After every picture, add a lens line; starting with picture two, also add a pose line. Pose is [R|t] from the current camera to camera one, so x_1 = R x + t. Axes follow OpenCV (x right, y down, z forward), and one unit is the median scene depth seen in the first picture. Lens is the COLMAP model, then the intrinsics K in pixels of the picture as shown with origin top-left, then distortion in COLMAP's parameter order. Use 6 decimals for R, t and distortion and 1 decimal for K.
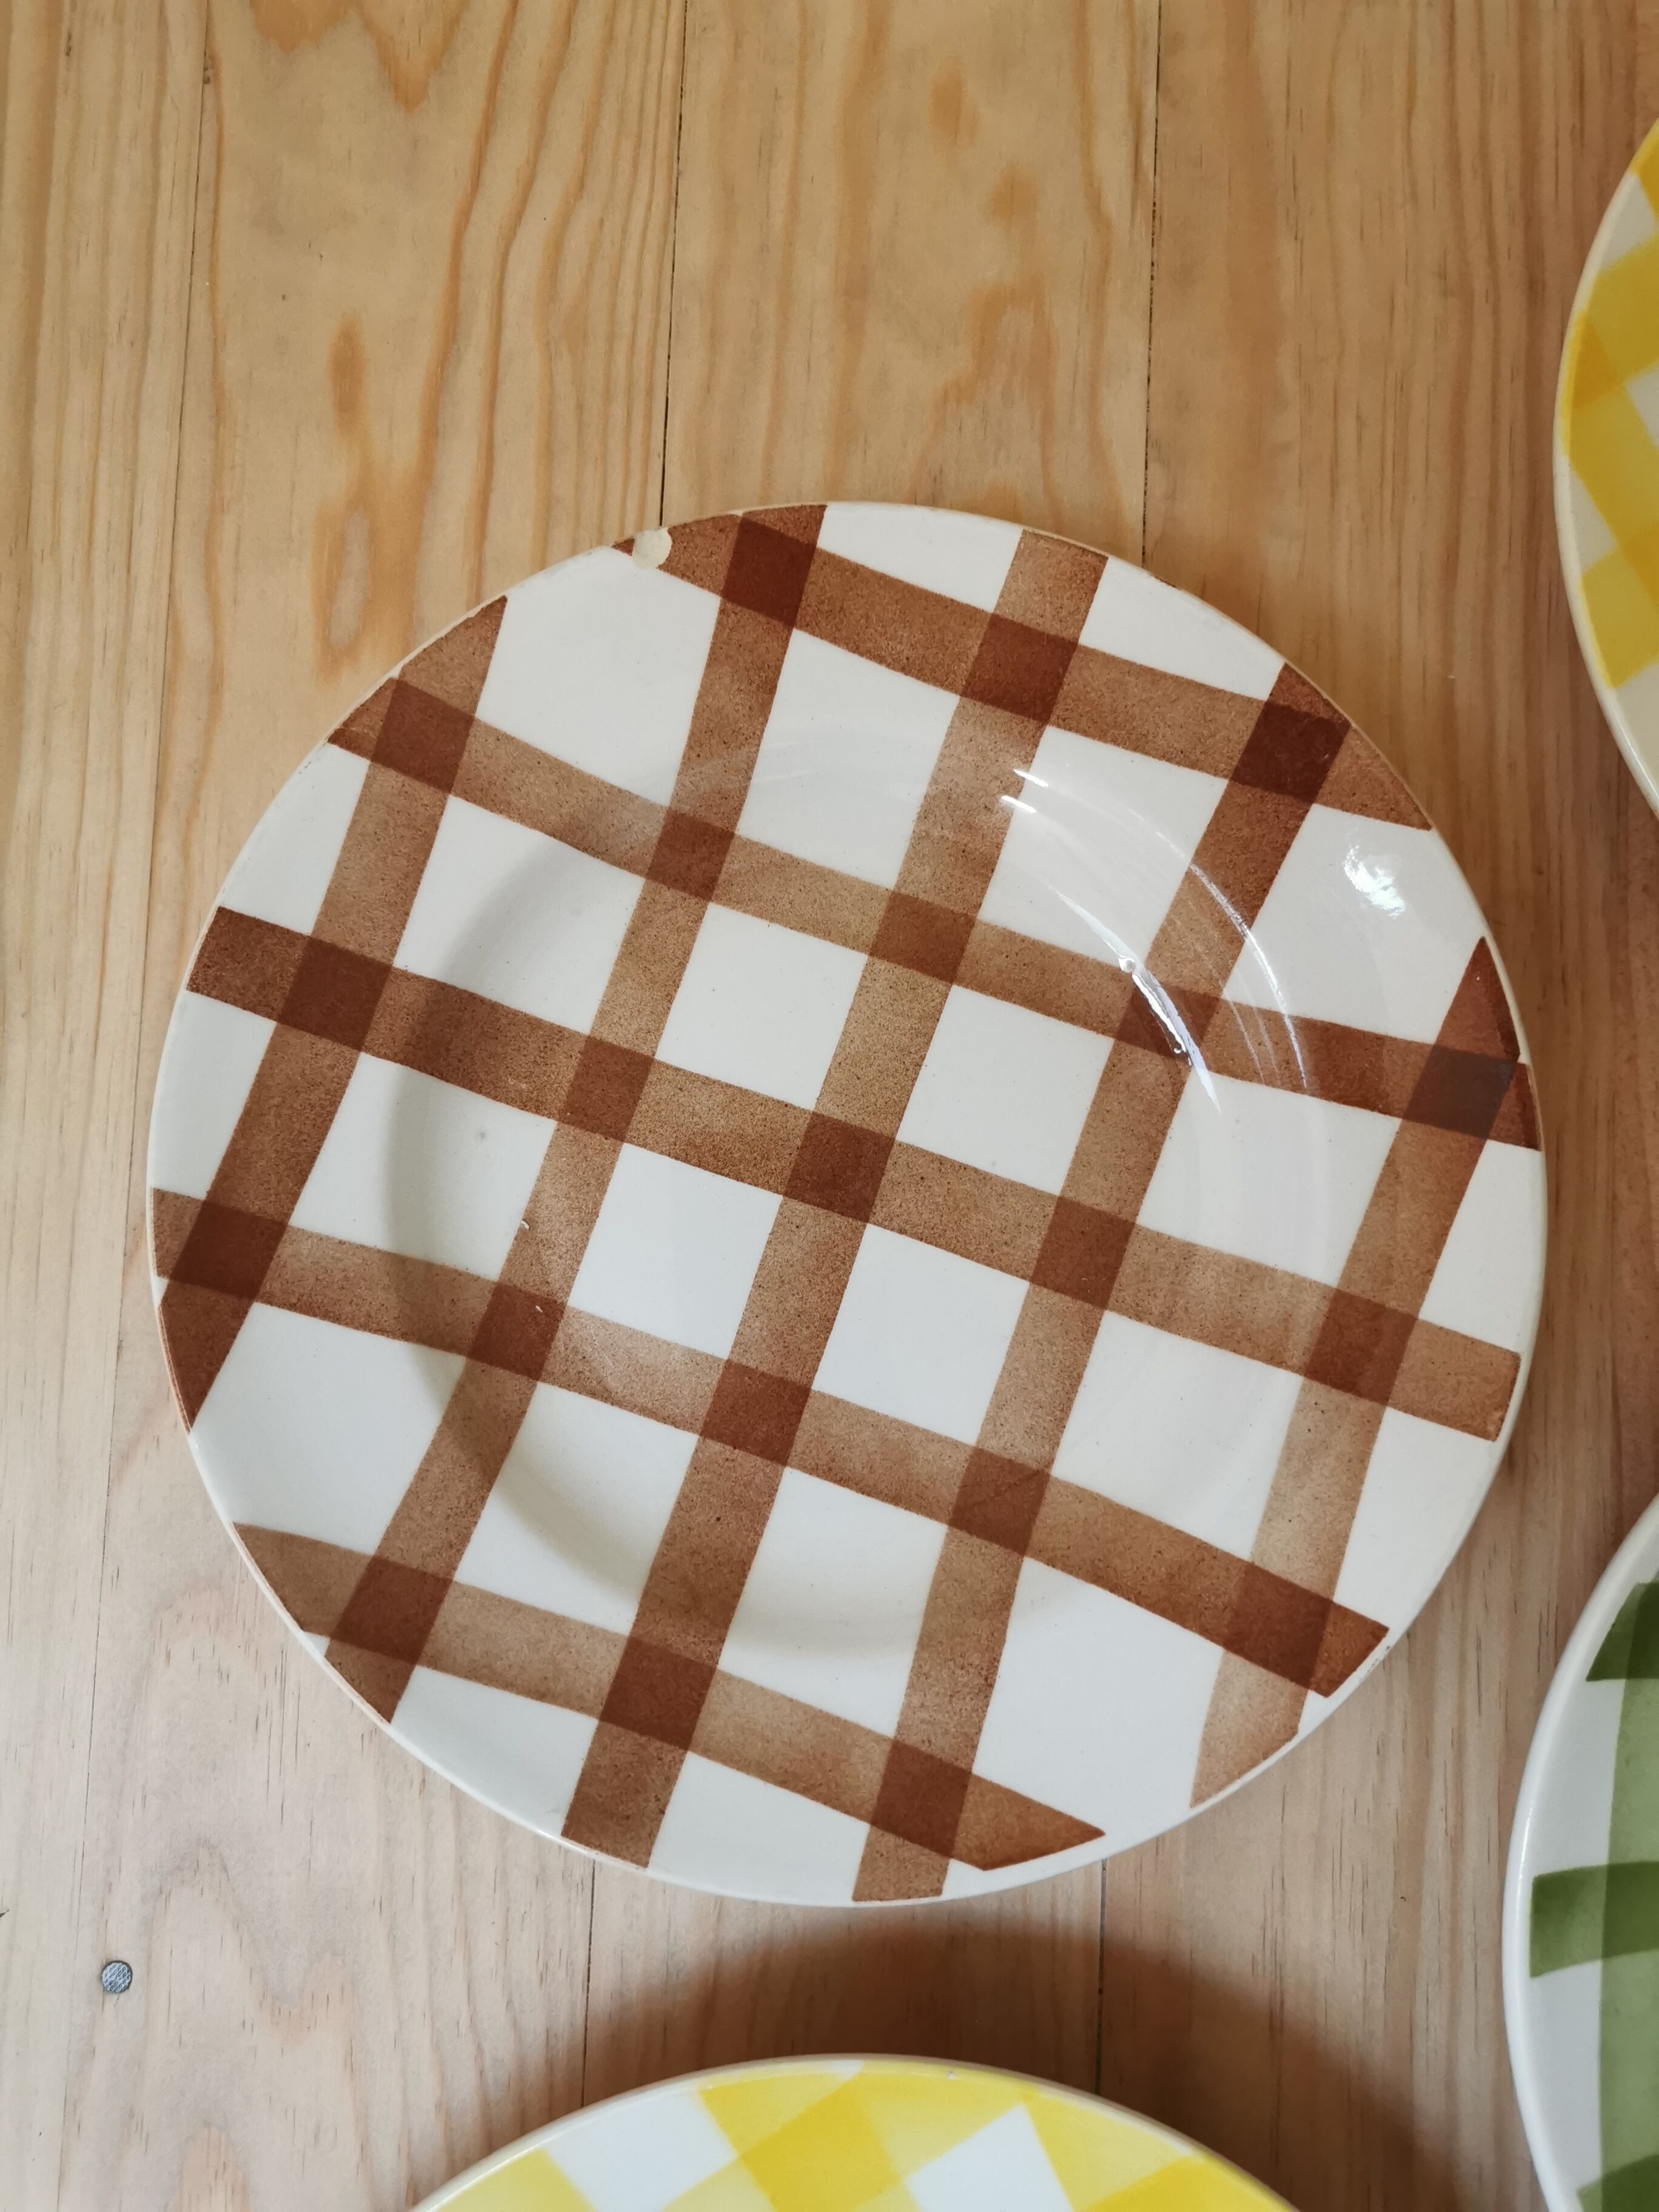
lens RADIAL K [[1761.0, 0, 829.5], [0, 1761.0, 1106.0], [0, 0, 1]] dist [0.010014, -0.012067]
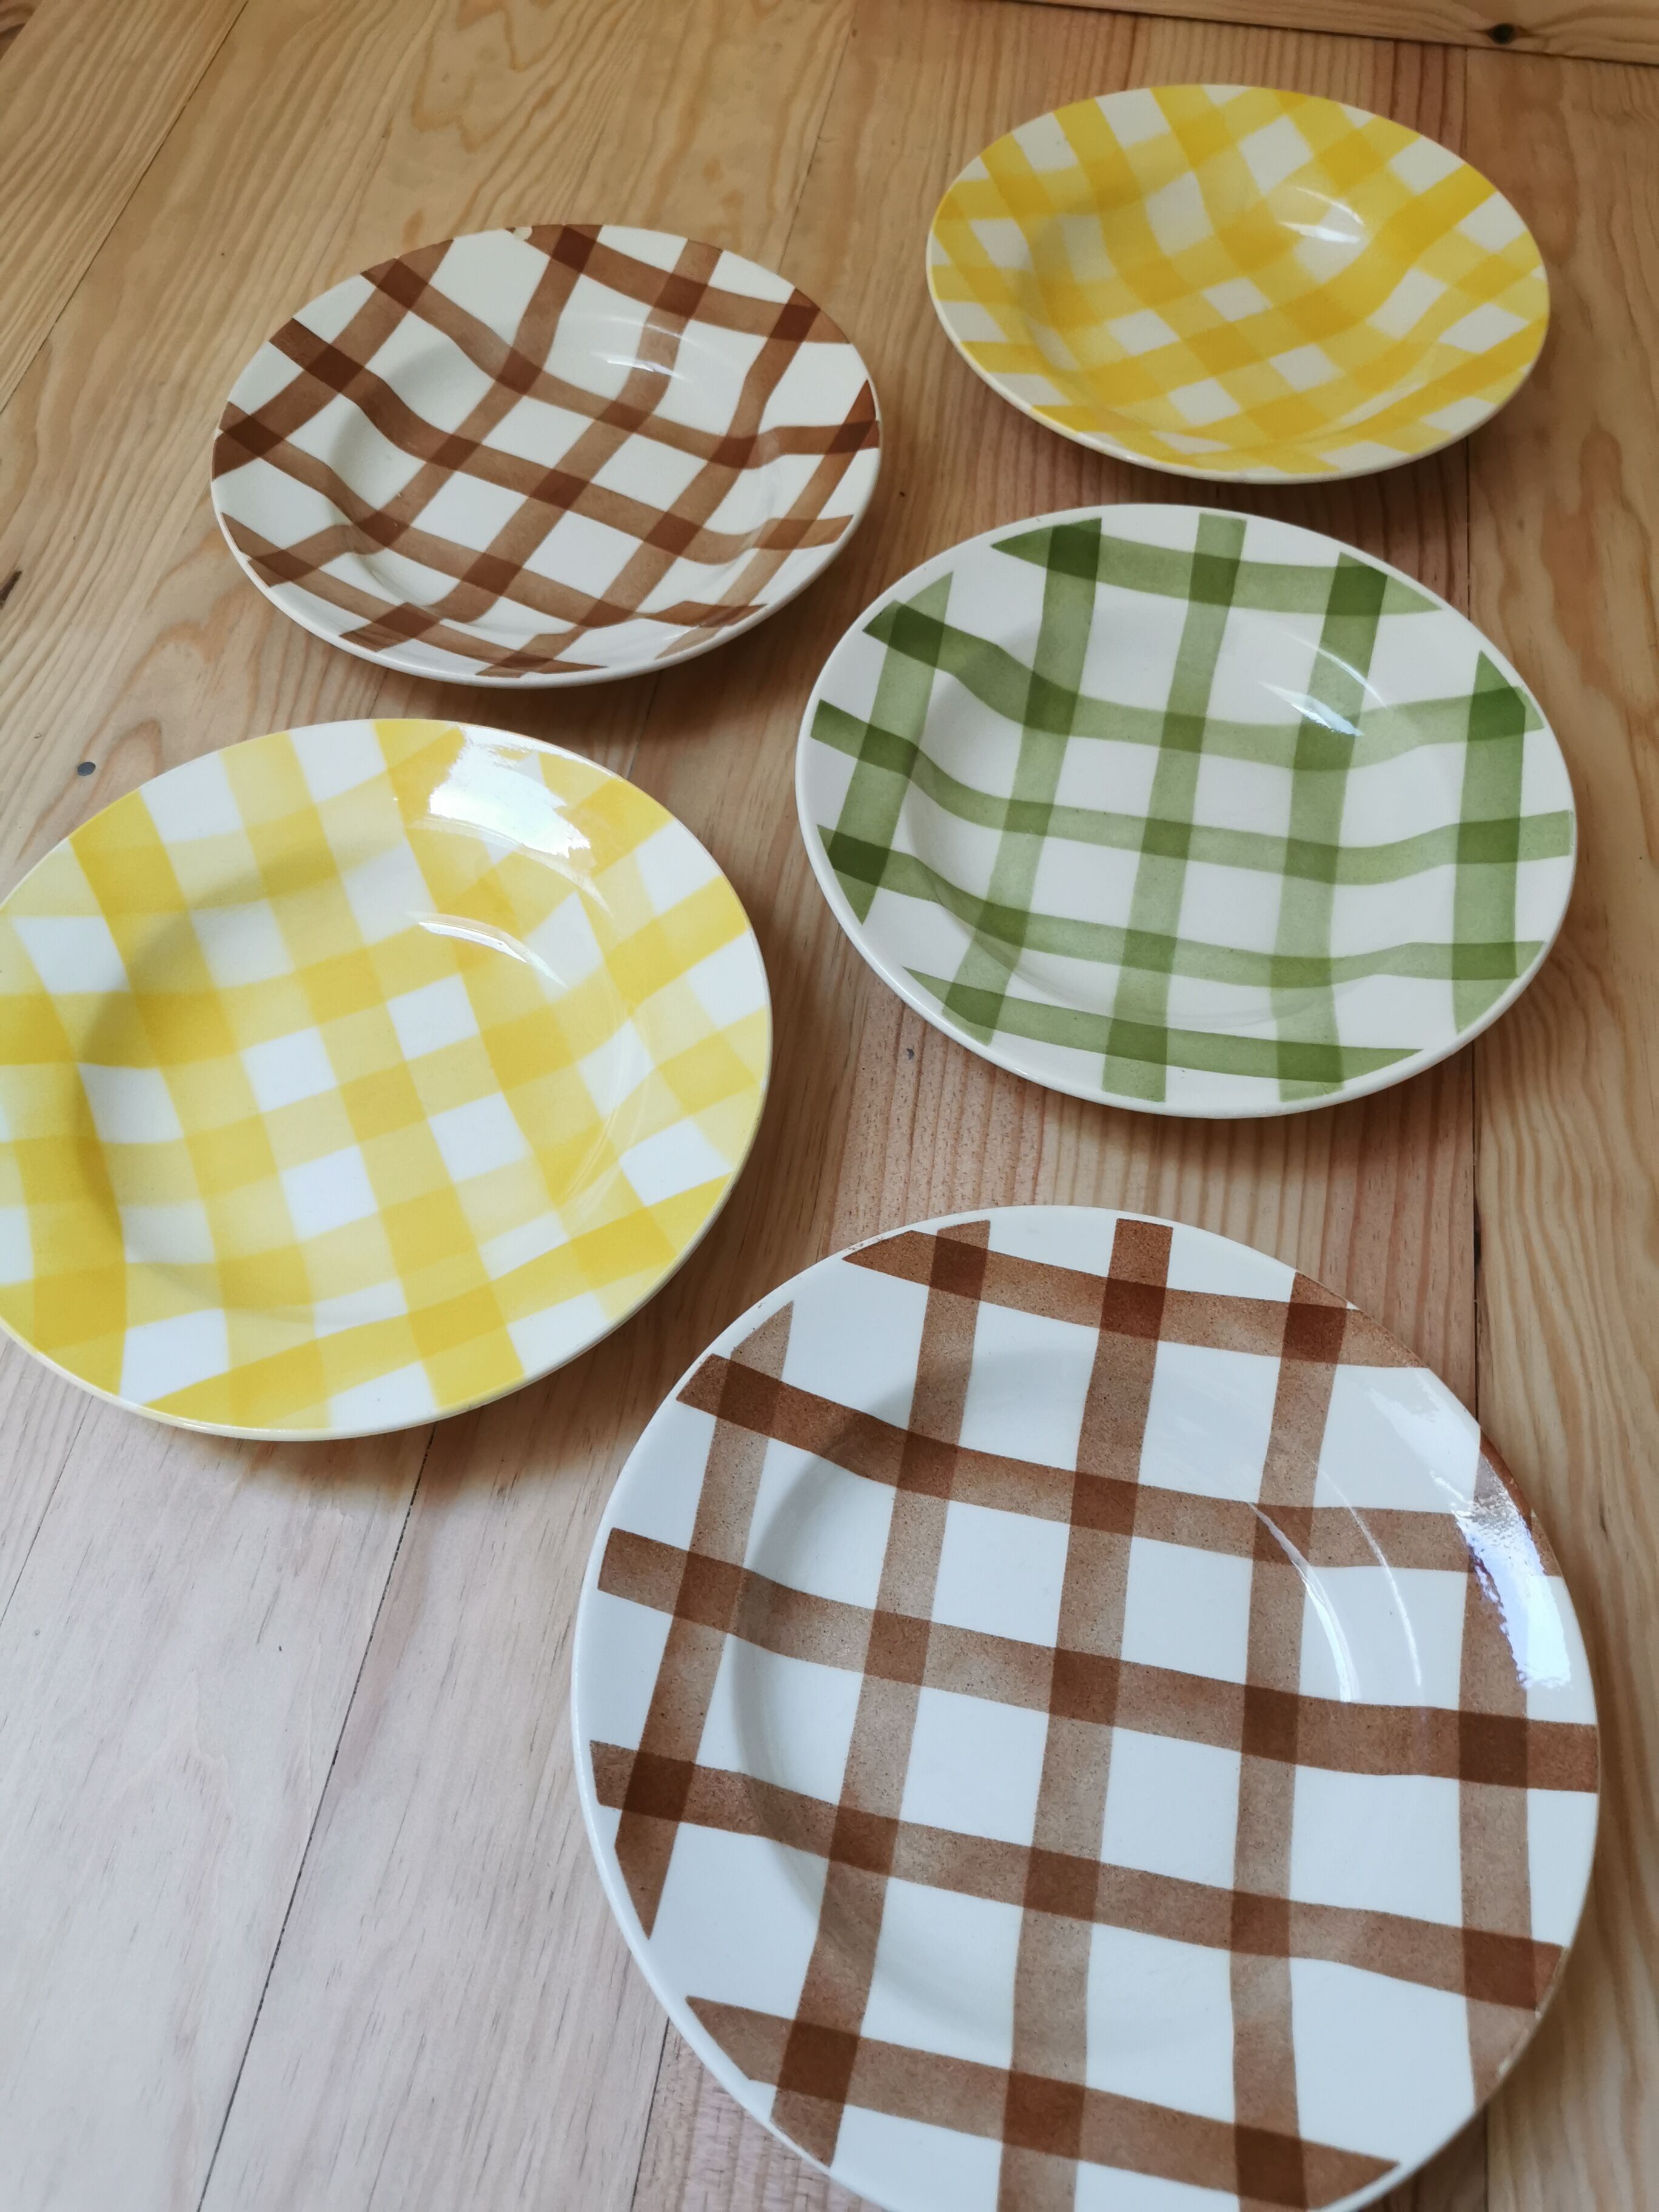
lens RADIAL K [[1730.6, 0, 832.3], [0, 1730.6, 1100.5], [0, 0, 1]] dist [0.031301, -0.033107]
pose [[0.991576, 0.109017, -0.069952, 0.525278], [-0.128577, 0.893775, -0.429692, 1.460598], [0.015678, 0.435066, 0.900262, -0.466870]]
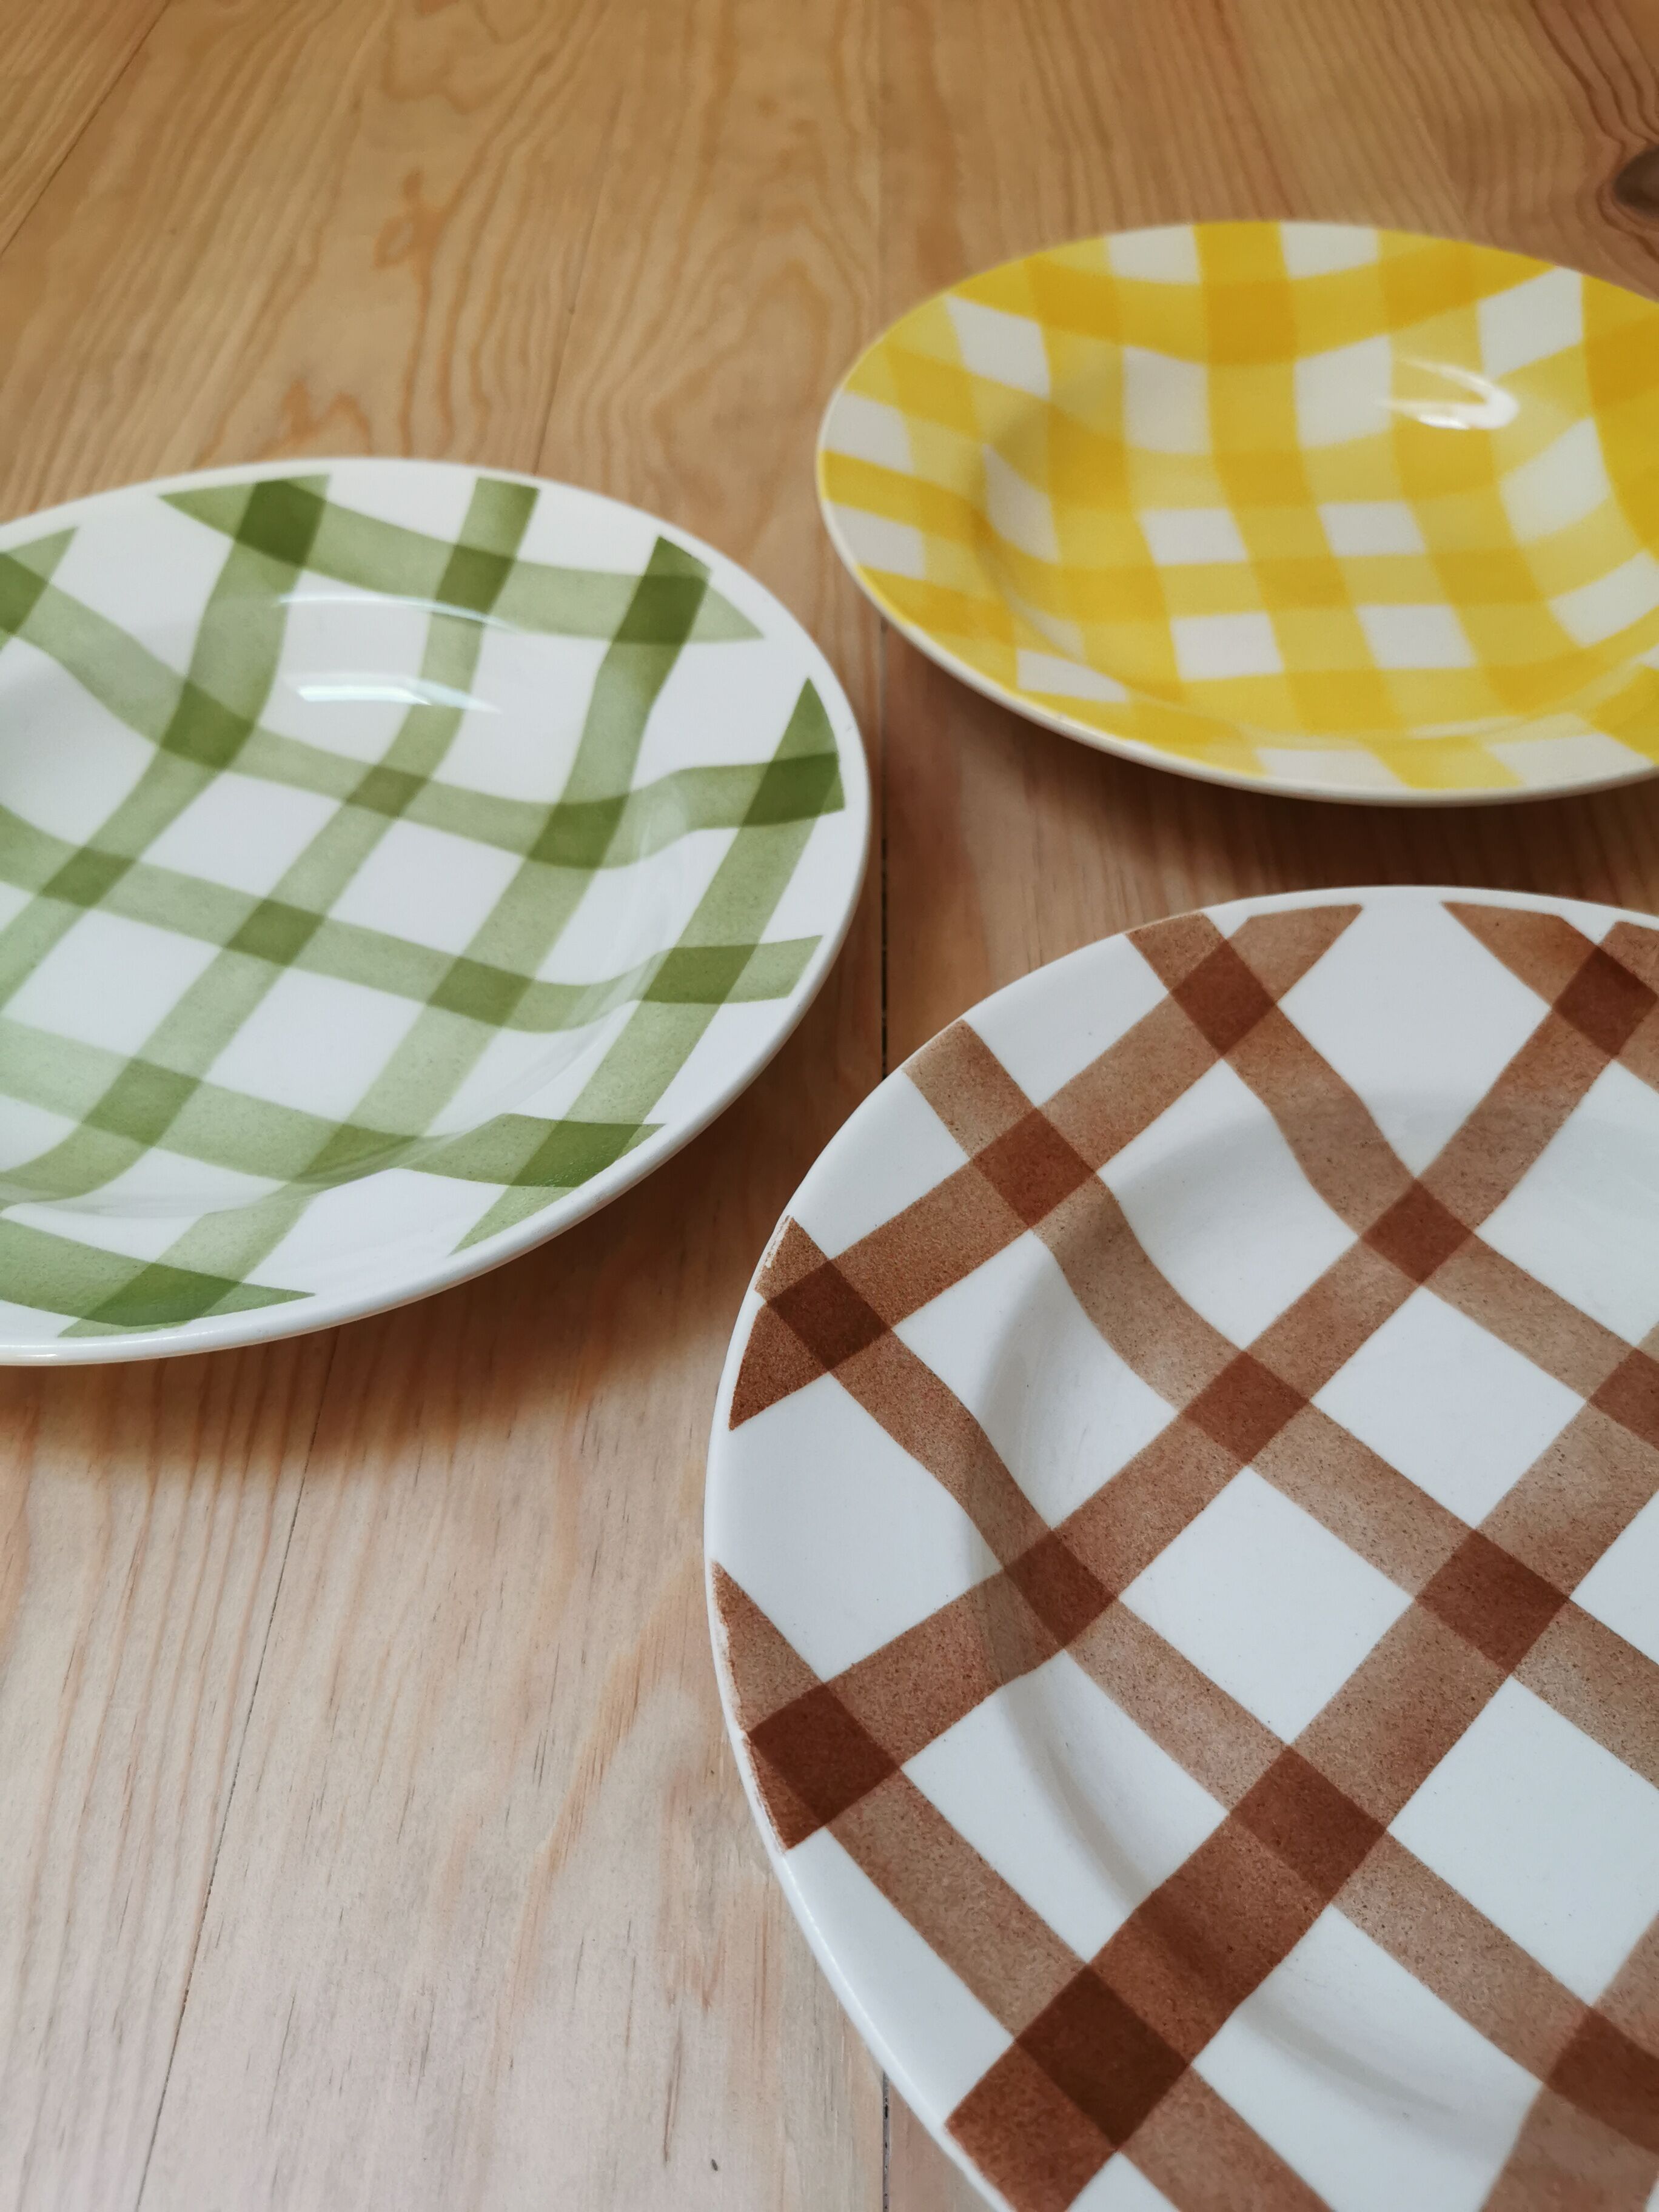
lens RADIAL K [[1761.0, 0, 829.5], [0, 1761.0, 1106.0], [0, 0, 1]] dist [0.010014, -0.012067]
pose [[-0.672294, 0.577050, -0.463717, 1.120992], [-0.738249, -0.476196, 0.477730, 1.211022], [0.054853, 0.663514, 0.746151, 0.159517]]
